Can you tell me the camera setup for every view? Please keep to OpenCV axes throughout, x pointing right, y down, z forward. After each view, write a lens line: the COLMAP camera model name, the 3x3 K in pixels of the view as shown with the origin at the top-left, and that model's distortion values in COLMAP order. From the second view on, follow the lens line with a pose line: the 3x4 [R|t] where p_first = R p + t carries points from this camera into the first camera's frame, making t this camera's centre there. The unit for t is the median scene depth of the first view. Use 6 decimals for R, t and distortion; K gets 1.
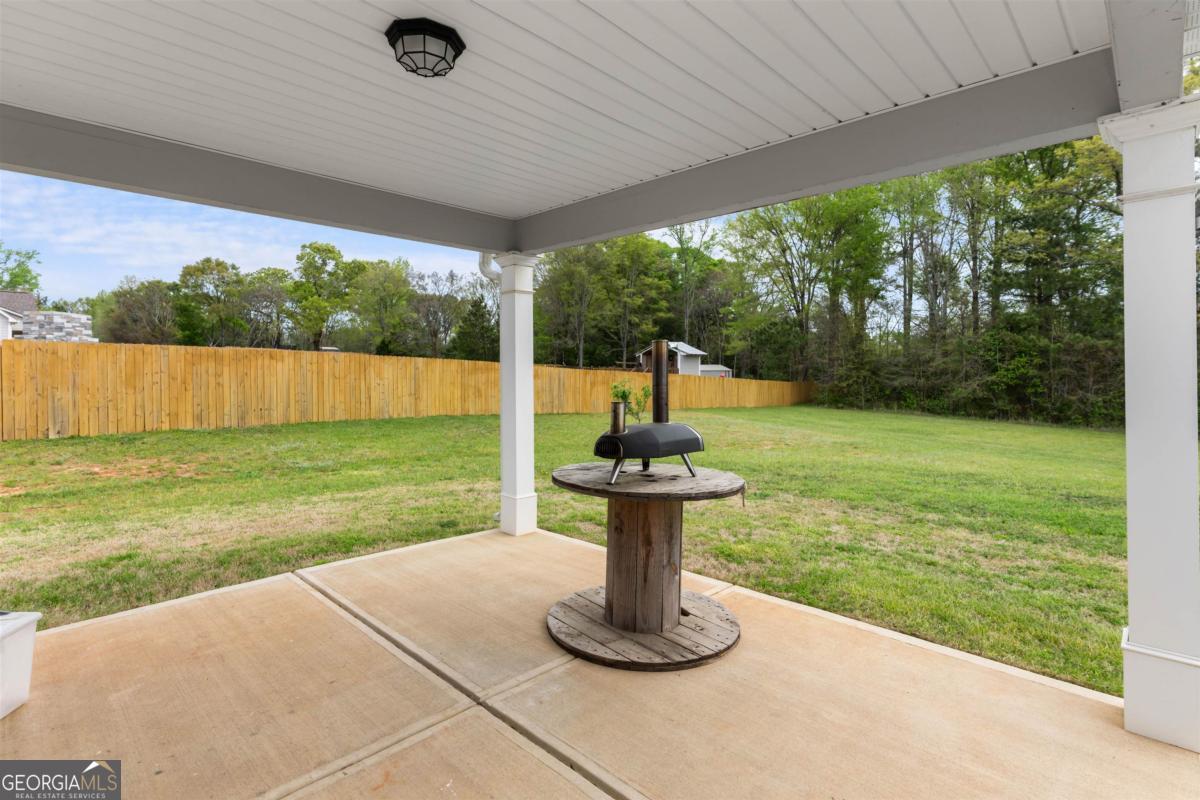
lens RADIAL K [[573.8, 0, 598.1], [0, 573.8, 387.4], [0, 0, 1]] dist [-0.001332, 0.000550]
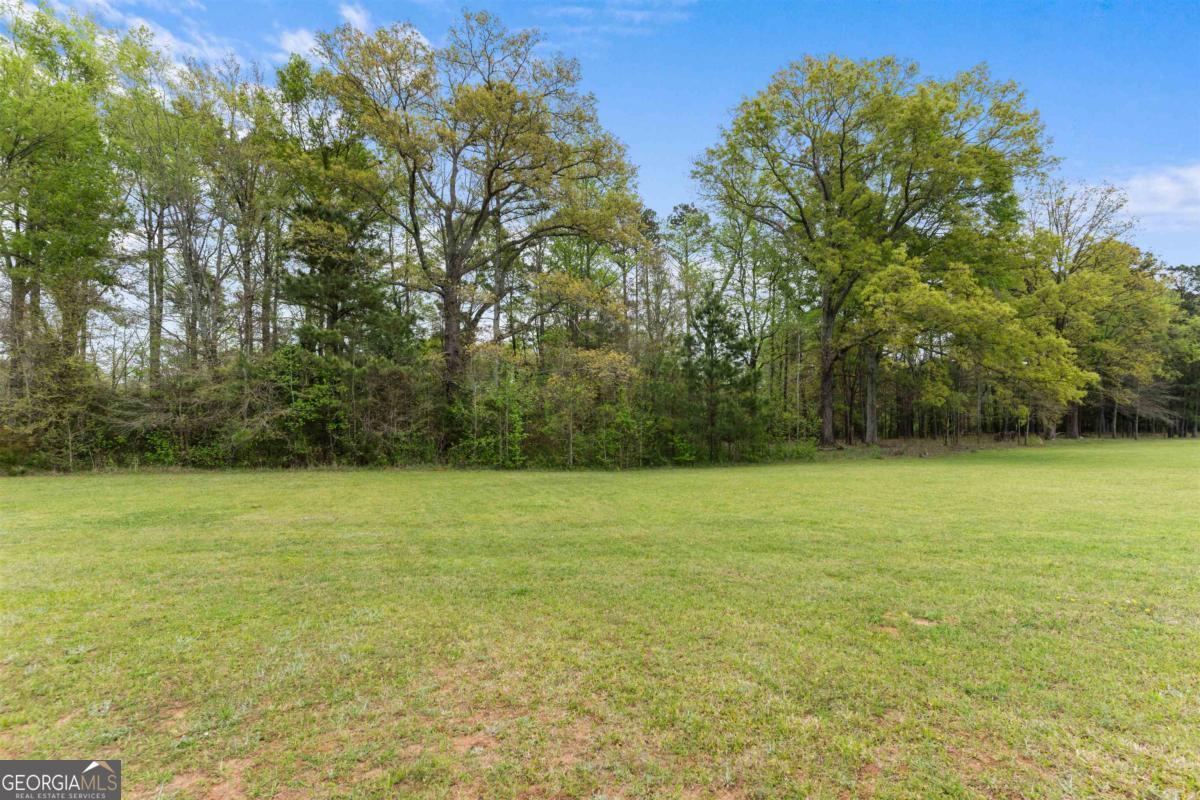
lens RADIAL K [[573.8, 0, 598.1], [0, 573.8, 387.4], [0, 0, 1]] dist [-0.001332, 0.000550]
pose [[0.405752, 0.028380, 0.913543, 0.165247], [0.044155, 0.997742, -0.050607, 0.006761], [-0.912916, 0.060871, 0.403582, 0.312014]]
